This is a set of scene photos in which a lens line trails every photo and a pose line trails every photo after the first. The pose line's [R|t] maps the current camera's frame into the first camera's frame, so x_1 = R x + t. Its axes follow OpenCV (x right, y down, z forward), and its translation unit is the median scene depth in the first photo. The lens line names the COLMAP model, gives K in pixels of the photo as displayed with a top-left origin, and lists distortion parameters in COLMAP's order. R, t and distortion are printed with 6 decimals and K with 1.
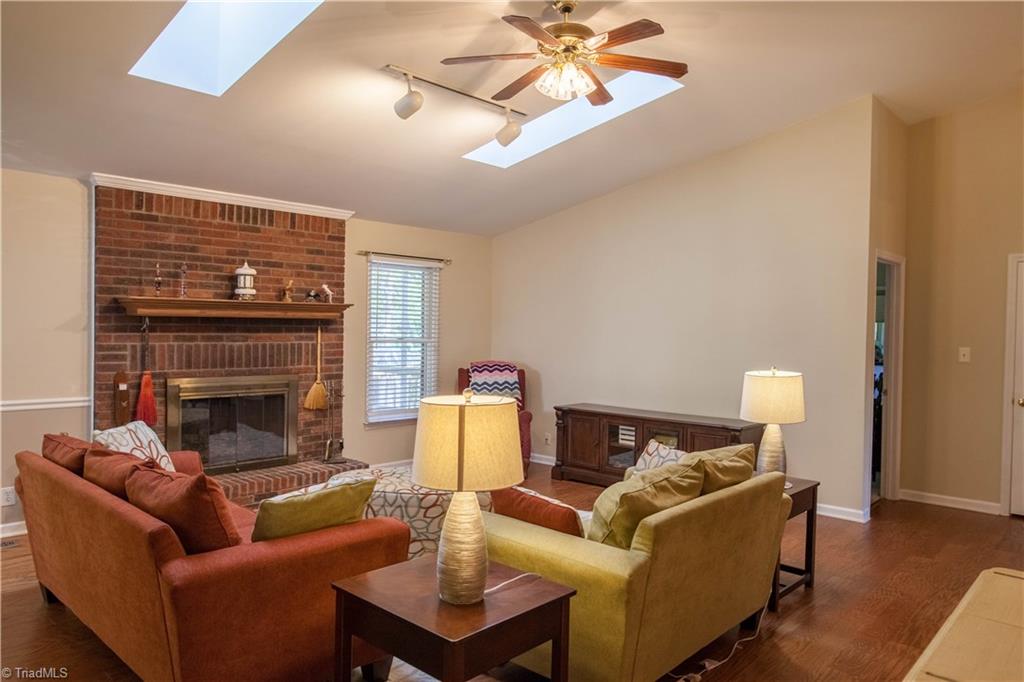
lens RADIAL K [[718.2, 0, 508.0], [0, 718.2, 340.9], [0, 0, 1]] dist [-0.053351, 0.043127]
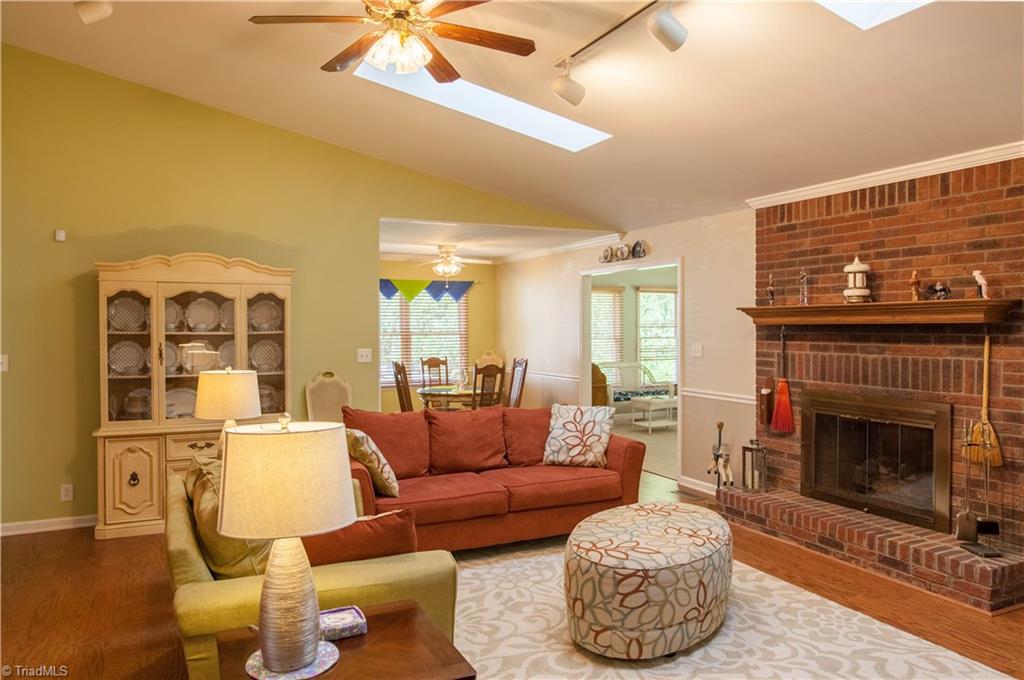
lens RADIAL K [[718.2, 0, 510.6], [0, 718.2, 339.9], [0, 0, 1]] dist [-0.053351, 0.043127]
pose [[-0.369626, 0.002120, -0.929178, 0.533494], [-0.025233, 0.999606, 0.012318, -0.014476], [0.928838, 0.027999, -0.369427, 0.921013]]
